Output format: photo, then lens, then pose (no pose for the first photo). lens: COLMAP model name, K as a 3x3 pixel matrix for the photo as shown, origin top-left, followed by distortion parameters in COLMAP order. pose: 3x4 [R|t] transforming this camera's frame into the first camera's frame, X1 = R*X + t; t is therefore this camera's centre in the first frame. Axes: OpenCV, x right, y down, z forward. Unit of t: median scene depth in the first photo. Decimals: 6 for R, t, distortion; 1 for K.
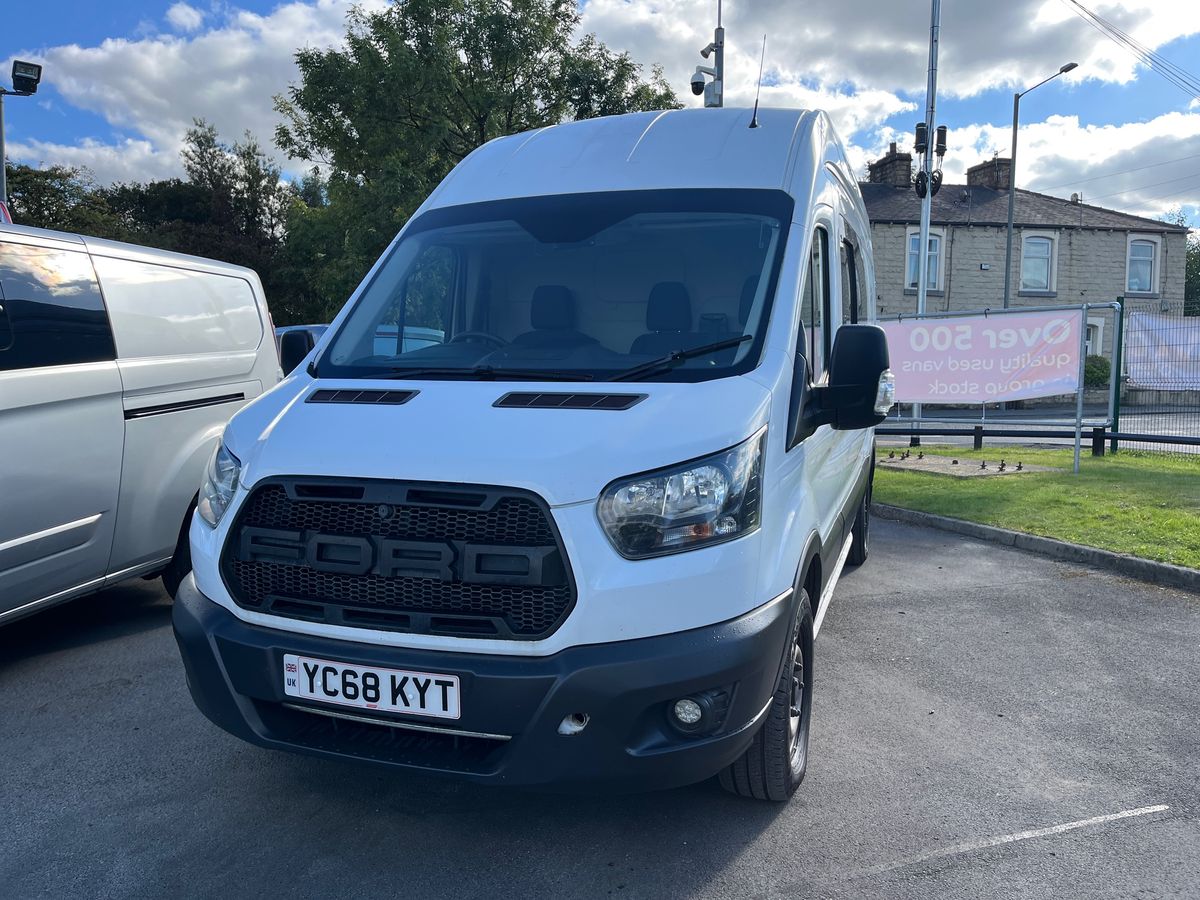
lens RADIAL K [[906.9, 0, 606.1], [0, 906.9, 453.8], [0, 0, 1]] dist [0.082712, -0.109771]
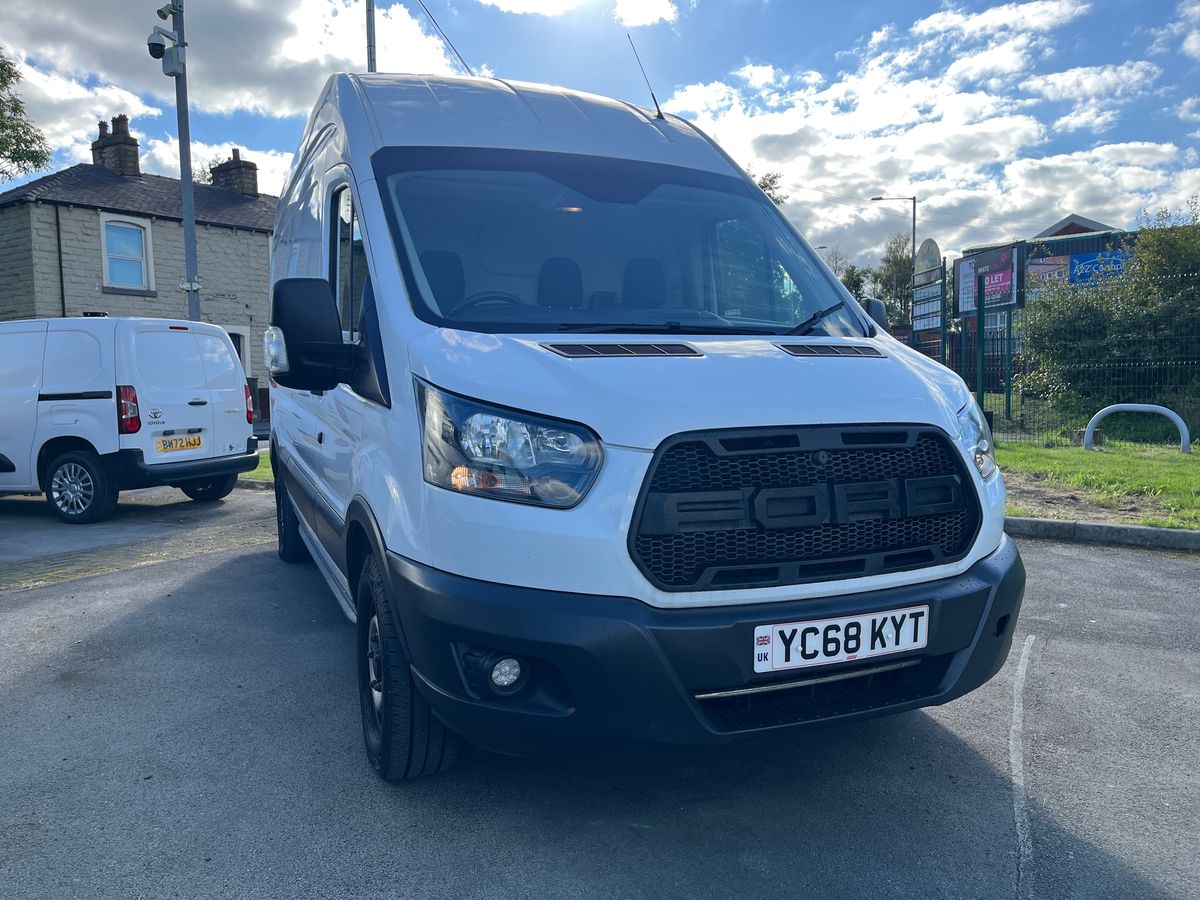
lens RADIAL K [[908.4, 0, 596.1], [0, 908.4, 449.3], [0, 0, 1]] dist [0.079822, -0.100518]
pose [[0.737550, -0.063974, 0.672256, -0.995436], [0.079411, 0.996812, 0.007736, 0.026451], [-0.670607, 0.047678, 0.740279, 0.418430]]
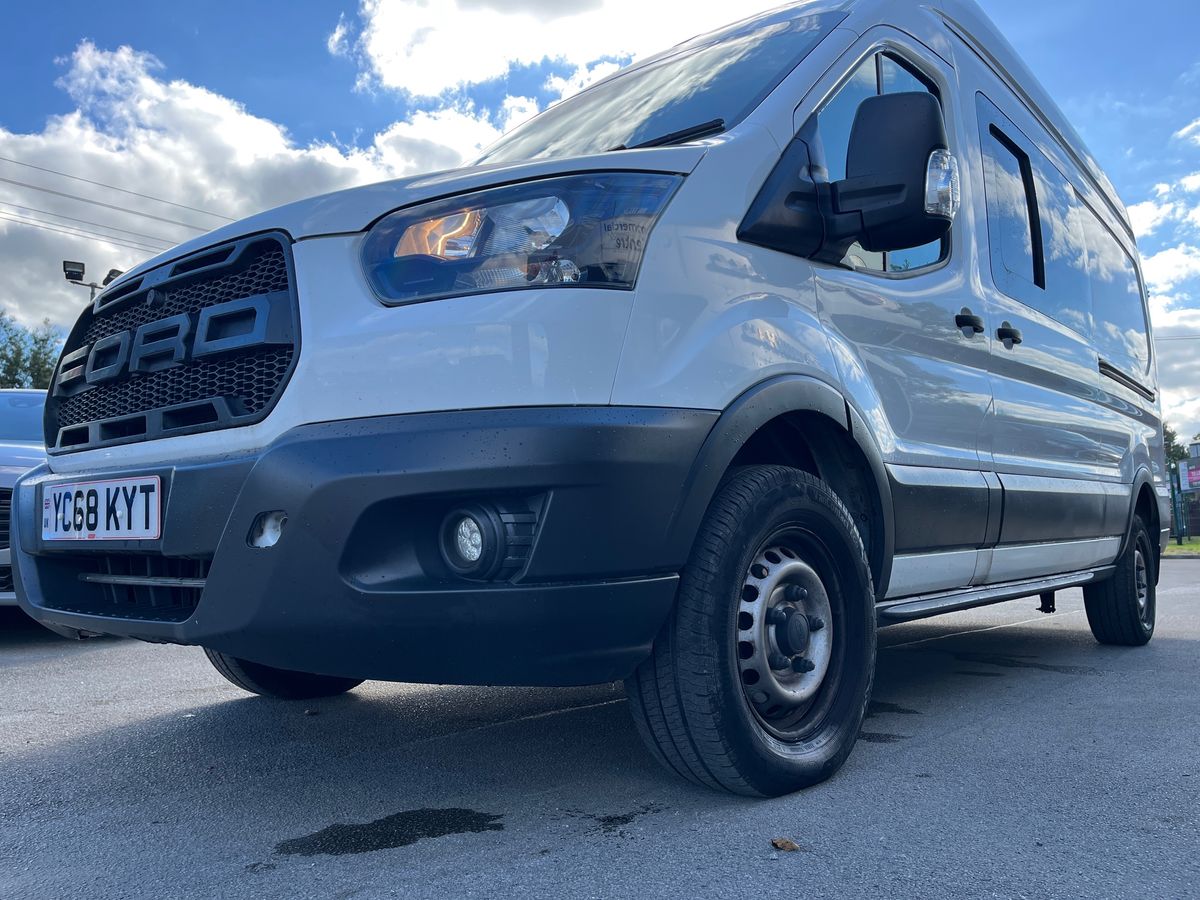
lens RADIAL K [[908.4, 0, 596.1], [0, 908.4, 449.3], [0, 0, 1]] dist [0.079822, -0.100518]
pose [[0.934515, -0.042965, -0.353322, 0.359914], [-0.028136, 0.980664, -0.193668, 0.310941], [0.354811, 0.190926, 0.915236, 0.409461]]
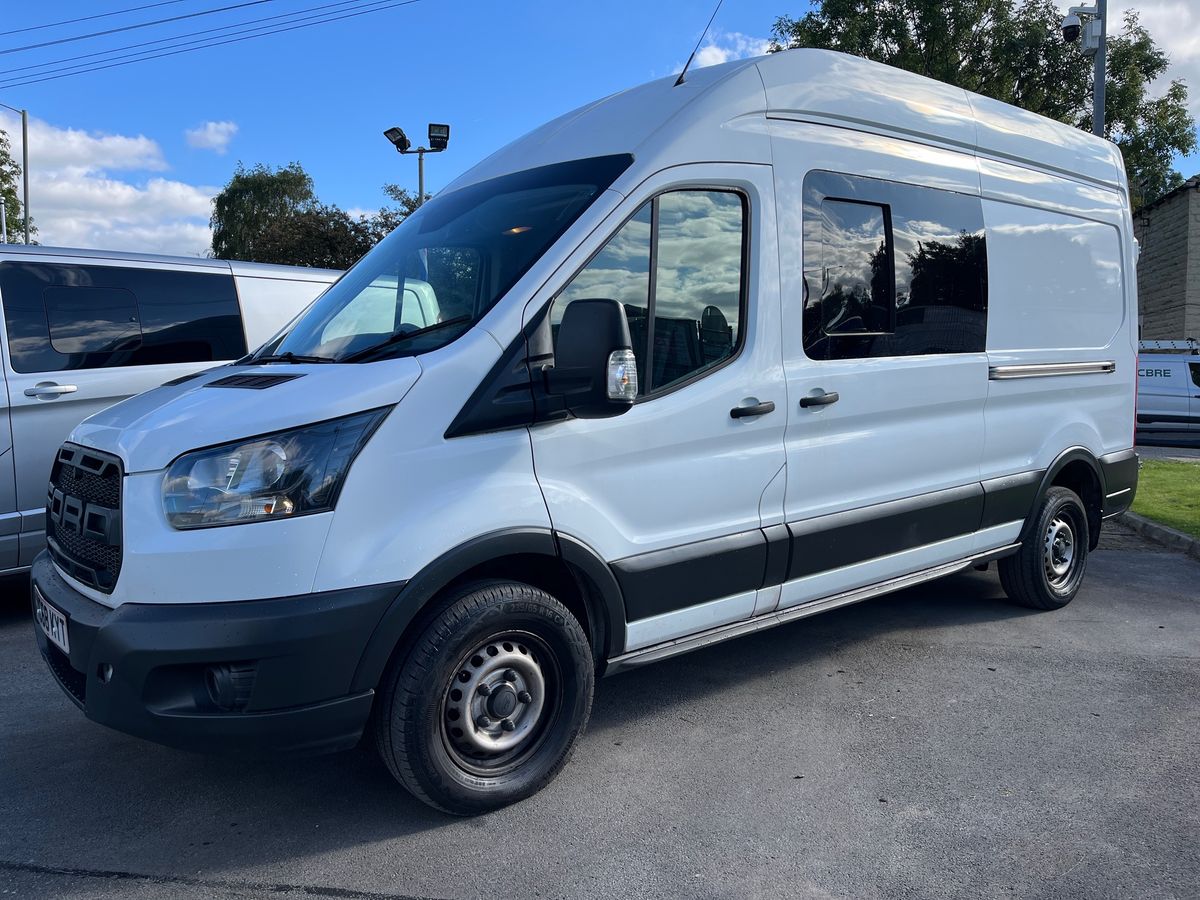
lens RADIAL K [[908.4, 0, 596.1], [0, 908.4, 449.3], [0, 0, 1]] dist [0.079822, -0.100518]
pose [[0.854132, 0.035182, -0.518865, 0.885836], [-0.042435, 0.999097, -0.002110, 0.006724], [0.518322, 0.023820, 0.854854, 0.308318]]
